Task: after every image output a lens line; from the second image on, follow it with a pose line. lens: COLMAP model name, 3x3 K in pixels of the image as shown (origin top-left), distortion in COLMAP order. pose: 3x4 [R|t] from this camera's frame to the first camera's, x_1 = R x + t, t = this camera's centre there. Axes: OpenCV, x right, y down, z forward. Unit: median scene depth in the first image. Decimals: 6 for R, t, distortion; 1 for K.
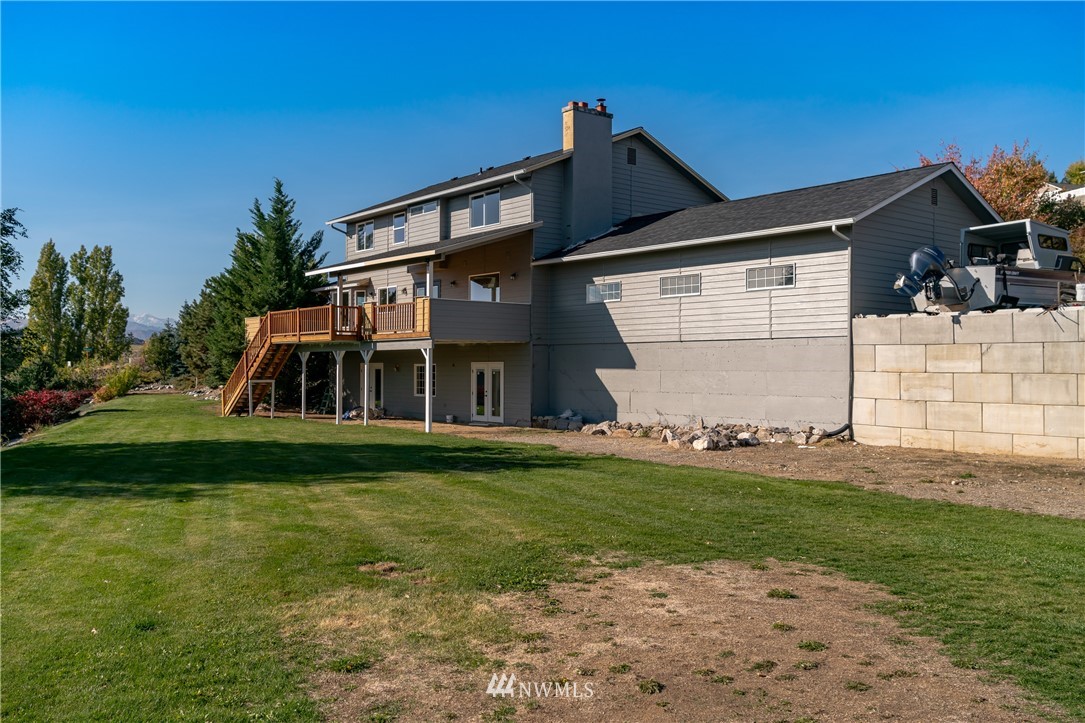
lens RADIAL K [[930.0, 0, 542.5], [0, 930.0, 361.5], [0, 0, 1]] dist [0.002139, -0.001806]
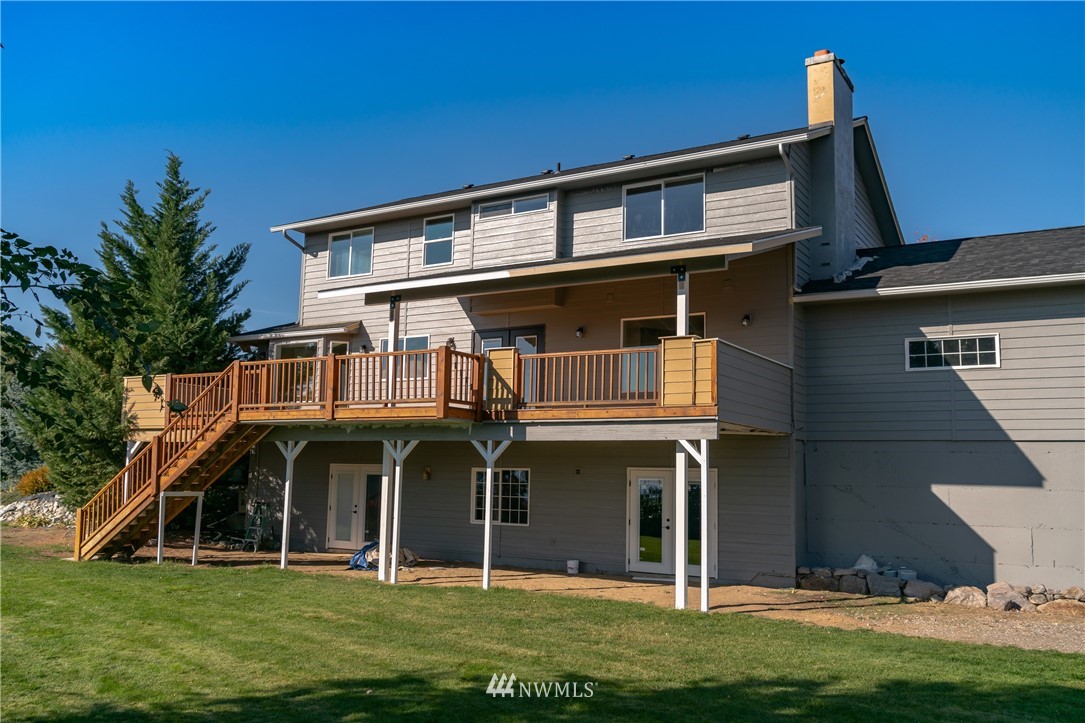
lens RADIAL K [[930.0, 0, 542.5], [0, 930.0, 361.5], [0, 0, 1]] dist [0.002139, -0.001806]
pose [[0.942907, 0.059760, 0.327650, -0.306470], [-0.021995, 0.992796, -0.117779, 0.004422], [-0.332328, 0.103848, 0.937429, 0.455275]]
